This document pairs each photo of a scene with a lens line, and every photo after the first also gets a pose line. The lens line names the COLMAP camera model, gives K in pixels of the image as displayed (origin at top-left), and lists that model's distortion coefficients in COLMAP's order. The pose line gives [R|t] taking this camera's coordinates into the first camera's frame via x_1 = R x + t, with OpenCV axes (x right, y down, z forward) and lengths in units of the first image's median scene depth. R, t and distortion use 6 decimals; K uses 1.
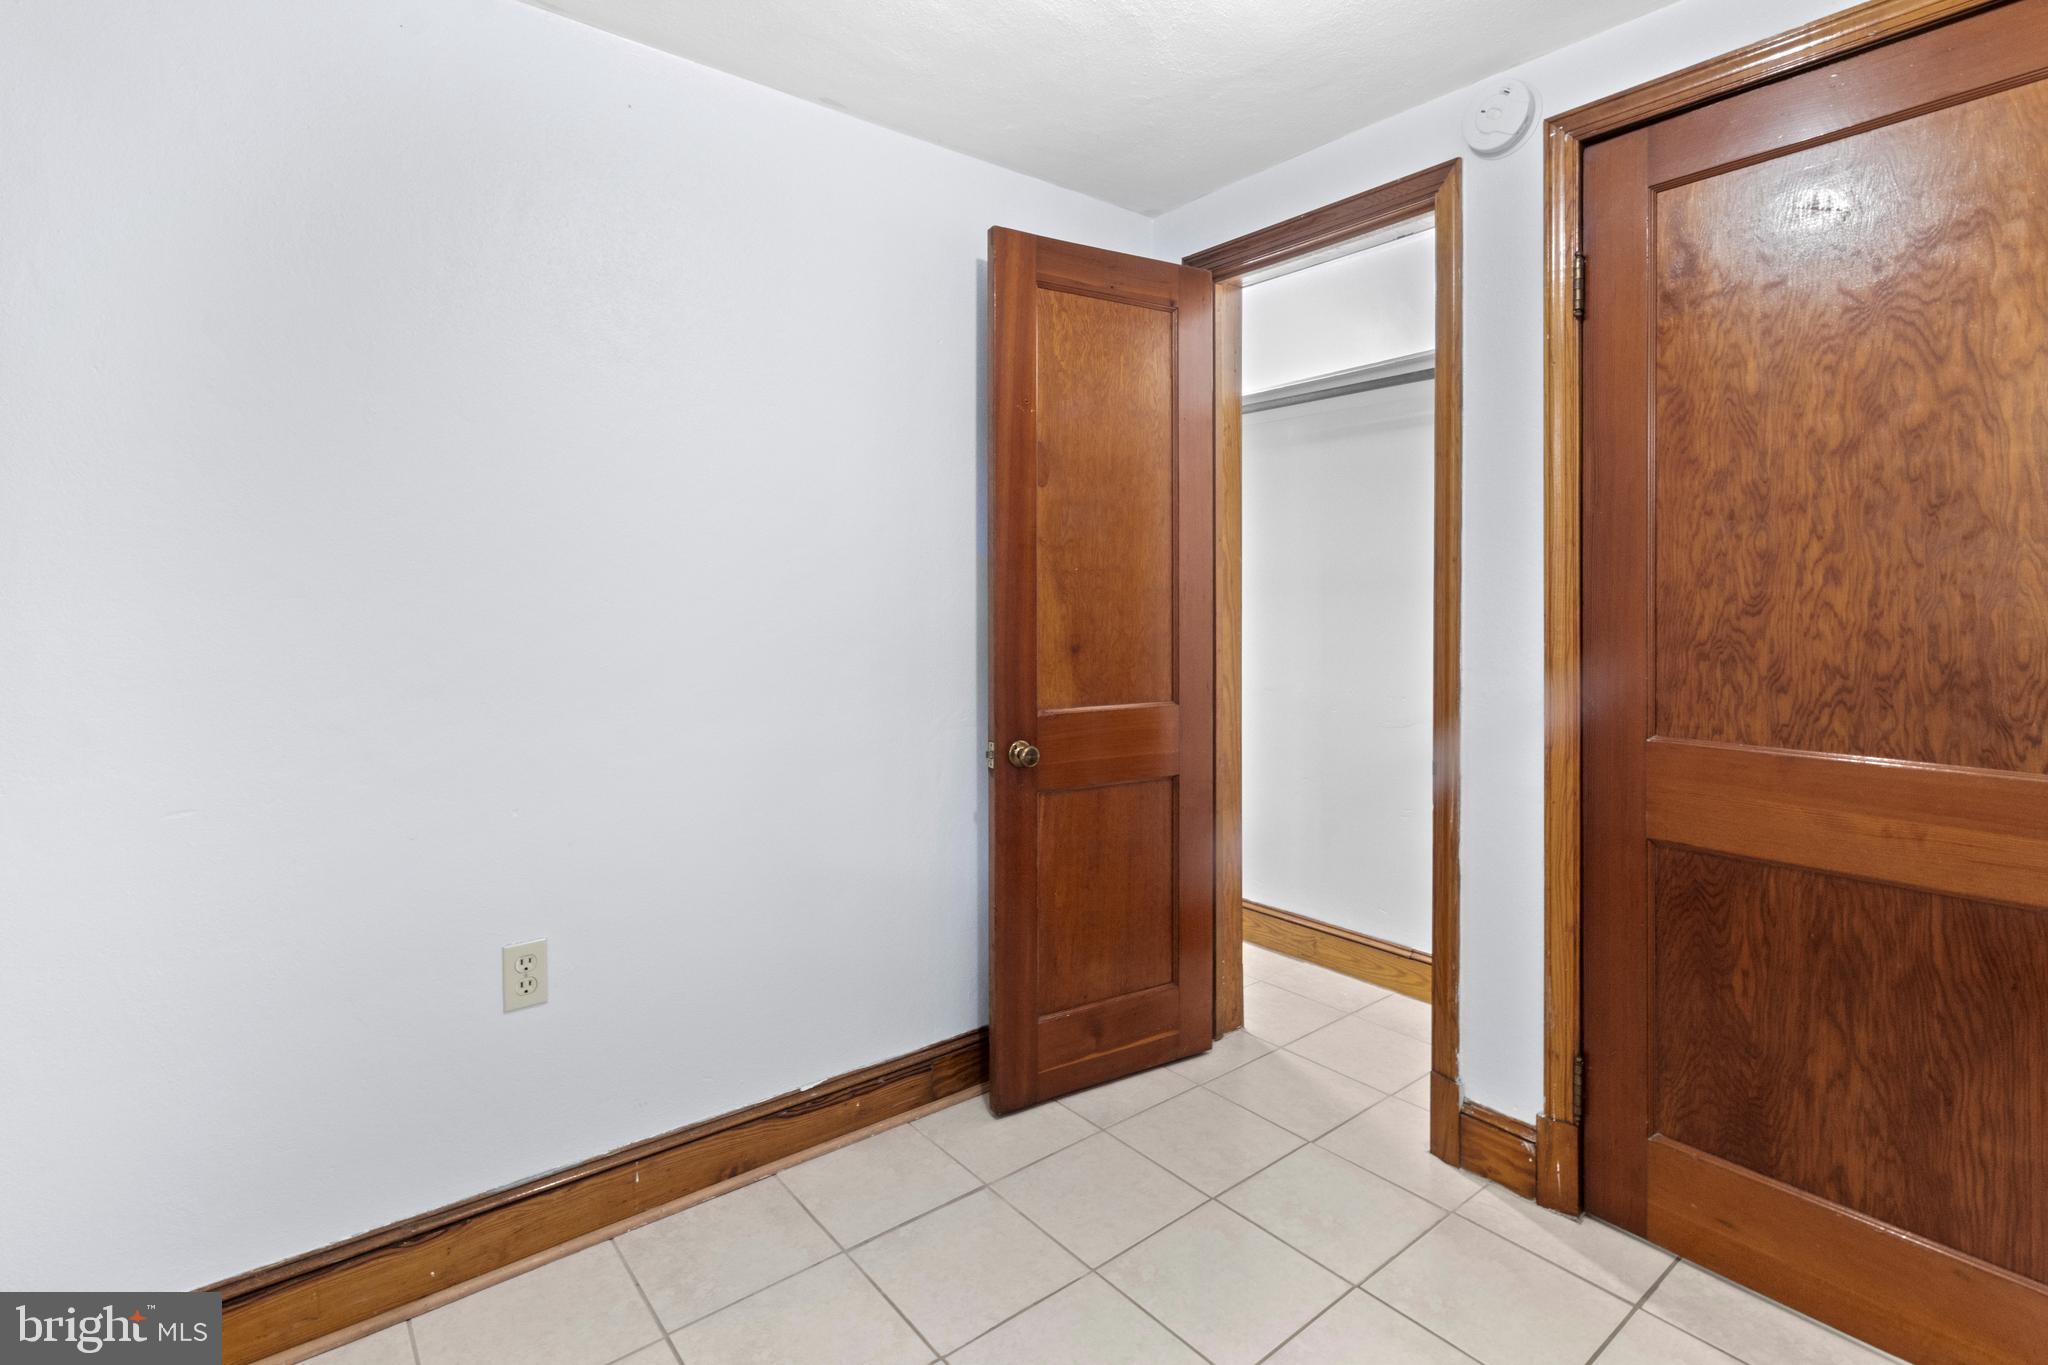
lens RADIAL K [[978.3, 0, 1024.3], [0, 978.3, 606.7], [0, 0, 1]] dist [0.001424, 0.000877]
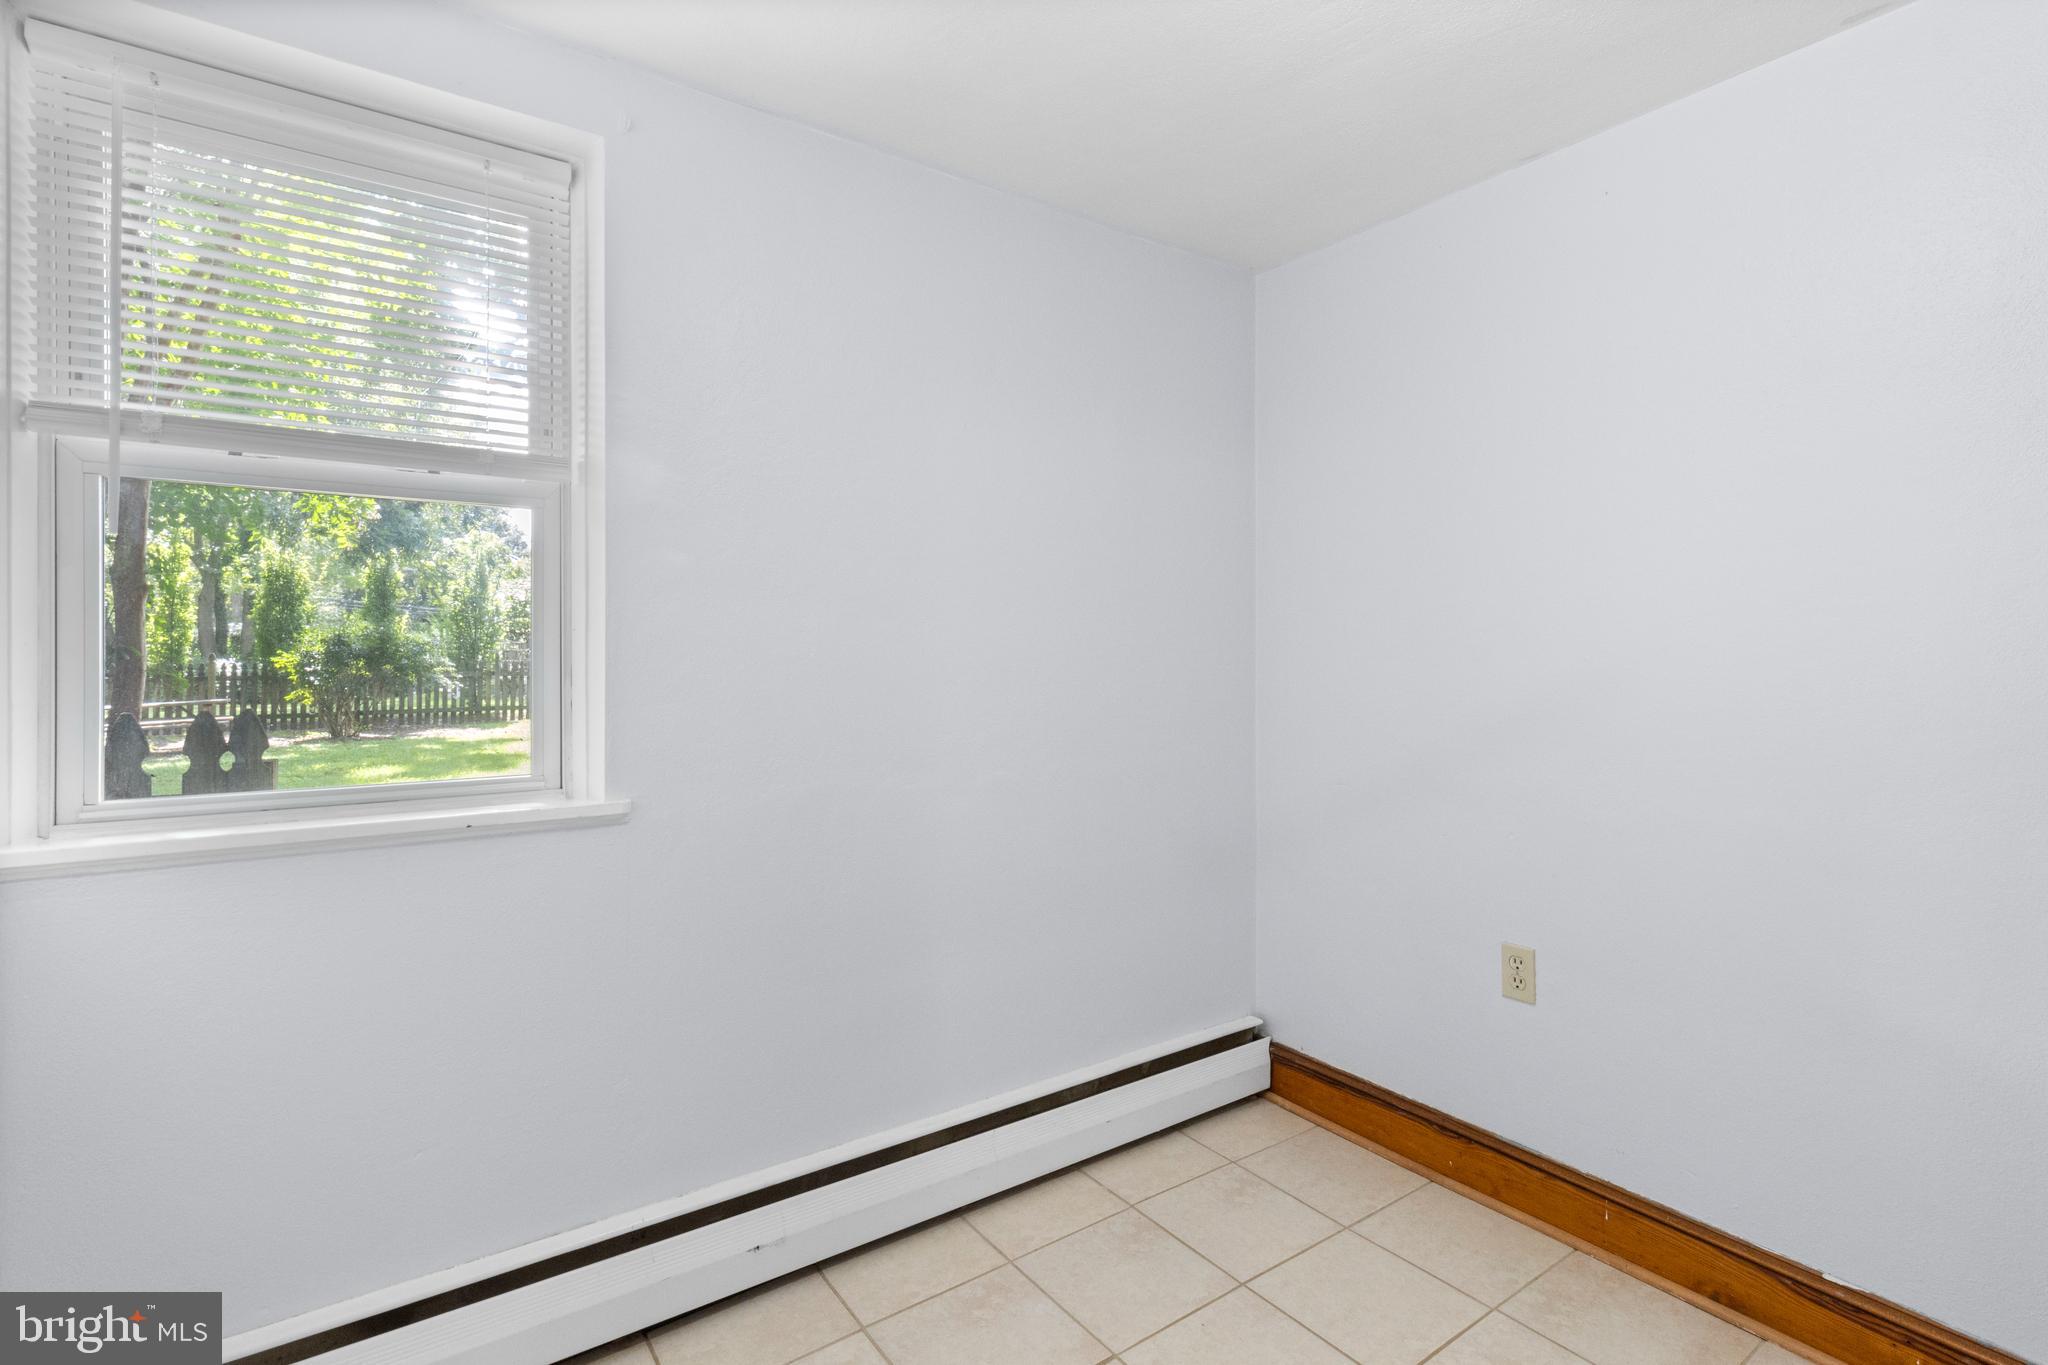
lens RADIAL K [[965.8, 0, 1031.0], [0, 965.8, 647.5], [0, 0, 1]] dist [0.002483, 0.001059]
pose [[-0.052928, -0.007900, -0.998567, 0.695829], [-0.006444, 0.999951, -0.007569, -0.009647], [0.998578, 0.006034, -0.052976, 0.456650]]
